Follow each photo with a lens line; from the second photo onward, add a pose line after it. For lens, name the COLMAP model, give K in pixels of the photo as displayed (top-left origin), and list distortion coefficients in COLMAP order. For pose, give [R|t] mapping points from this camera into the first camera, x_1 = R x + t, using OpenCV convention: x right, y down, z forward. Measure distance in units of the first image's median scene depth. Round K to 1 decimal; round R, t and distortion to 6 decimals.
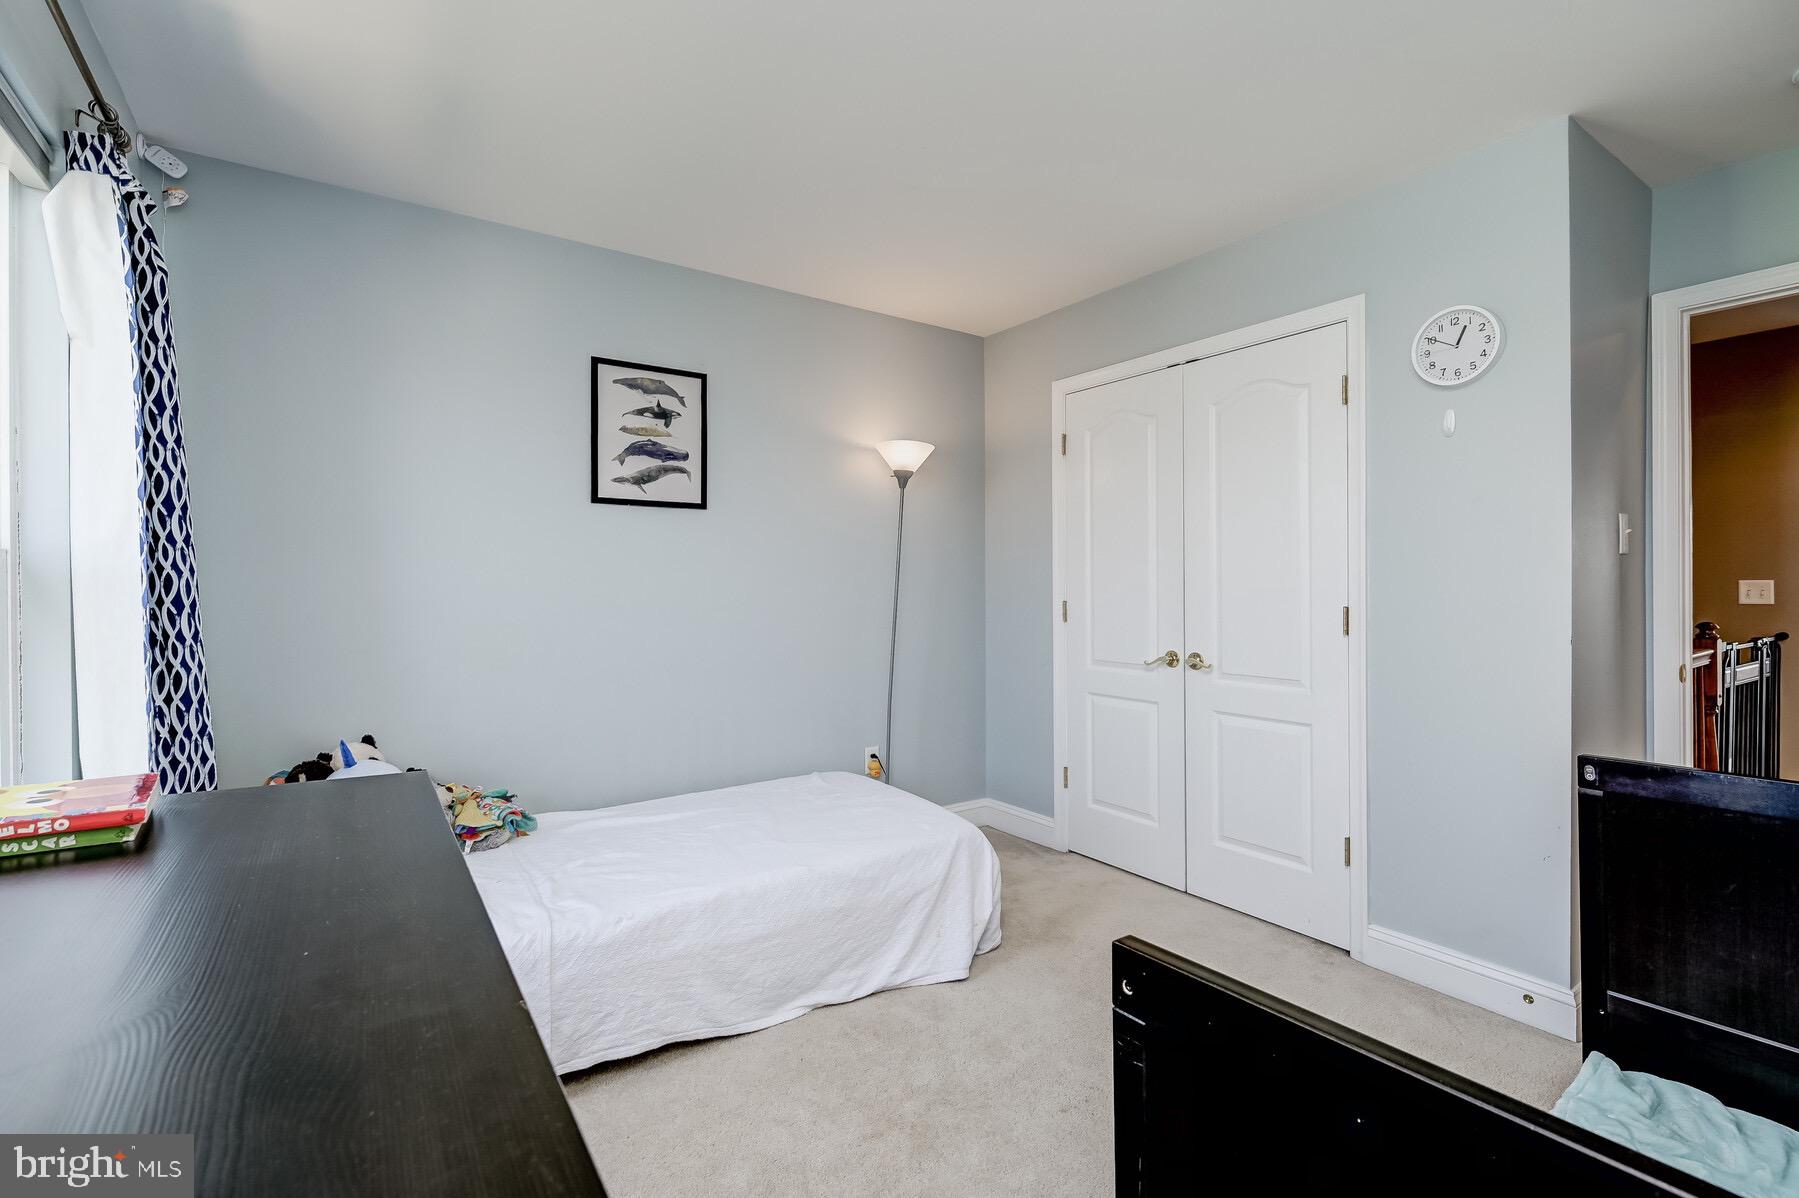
lens RADIAL K [[827.4, 0, 899.5], [0, 827.4, 599.0], [0, 0, 1]] dist [0.002882, 0.000259]
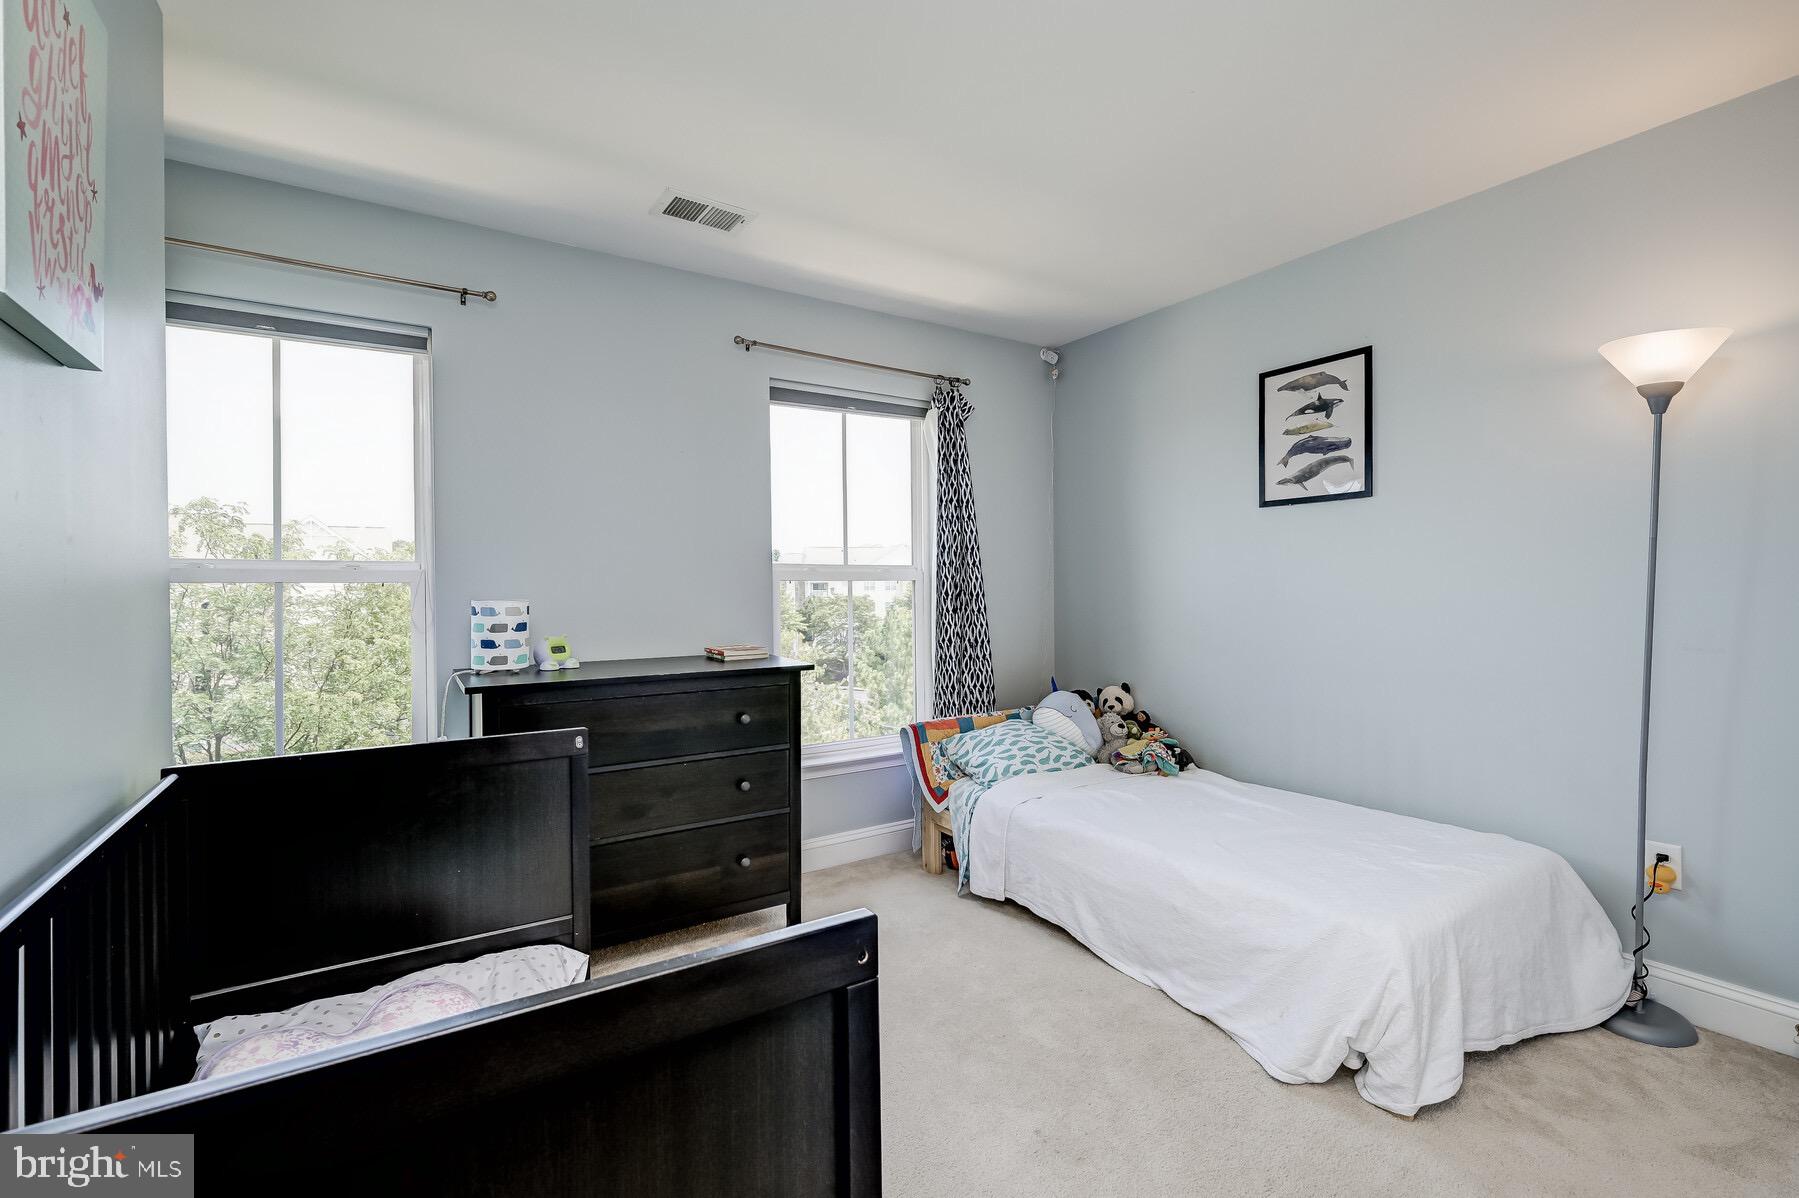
lens RADIAL K [[811.2, 0, 897.2], [0, 811.2, 606.2], [0, 0, 1]] dist [-0.001565, -0.000252]
pose [[-0.054087, 0.028241, -0.998137, 0.708448], [0.001769, 0.999601, 0.028186, -0.015040], [0.998535, -0.000242, -0.054115, 0.553737]]
